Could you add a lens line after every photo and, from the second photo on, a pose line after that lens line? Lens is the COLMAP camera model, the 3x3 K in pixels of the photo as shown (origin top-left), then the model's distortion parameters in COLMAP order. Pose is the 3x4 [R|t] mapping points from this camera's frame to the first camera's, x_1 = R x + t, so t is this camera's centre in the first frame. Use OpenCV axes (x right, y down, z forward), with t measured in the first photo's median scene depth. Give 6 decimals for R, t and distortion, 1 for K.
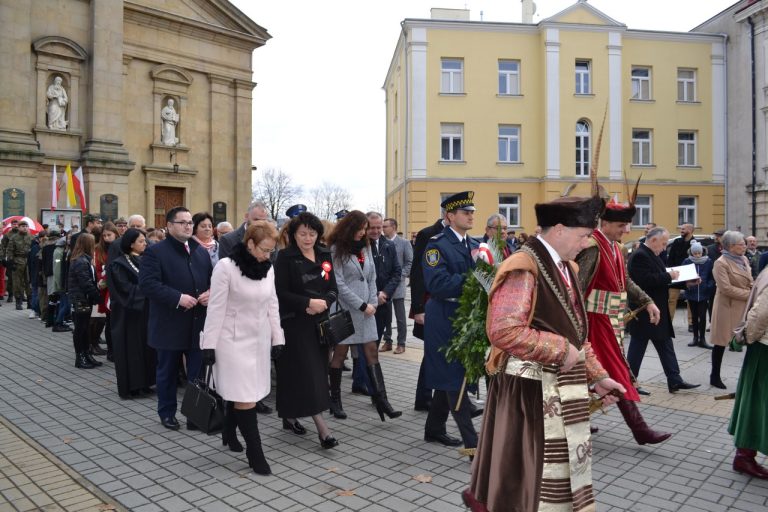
lens RADIAL K [[615.1, 0, 386.9], [0, 615.1, 253.4], [0, 0, 1]] dist [-0.079237, 0.009007]
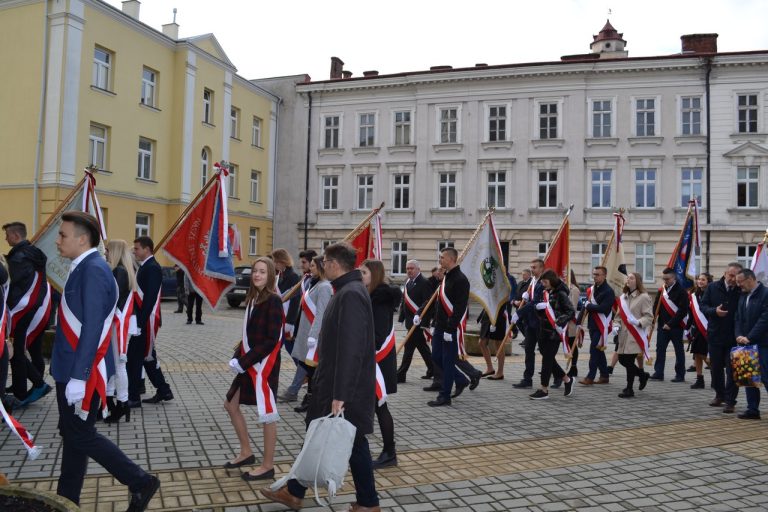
lens RADIAL K [[615.1, 0, 386.9], [0, 615.1, 253.4], [0, 0, 1]] dist [-0.079237, 0.009007]
pose [[0.399507, 0.029741, 0.916247, -0.511305], [-0.007685, 0.999547, -0.029094, -0.015114], [-0.916698, 0.004582, 0.399555, 0.322270]]
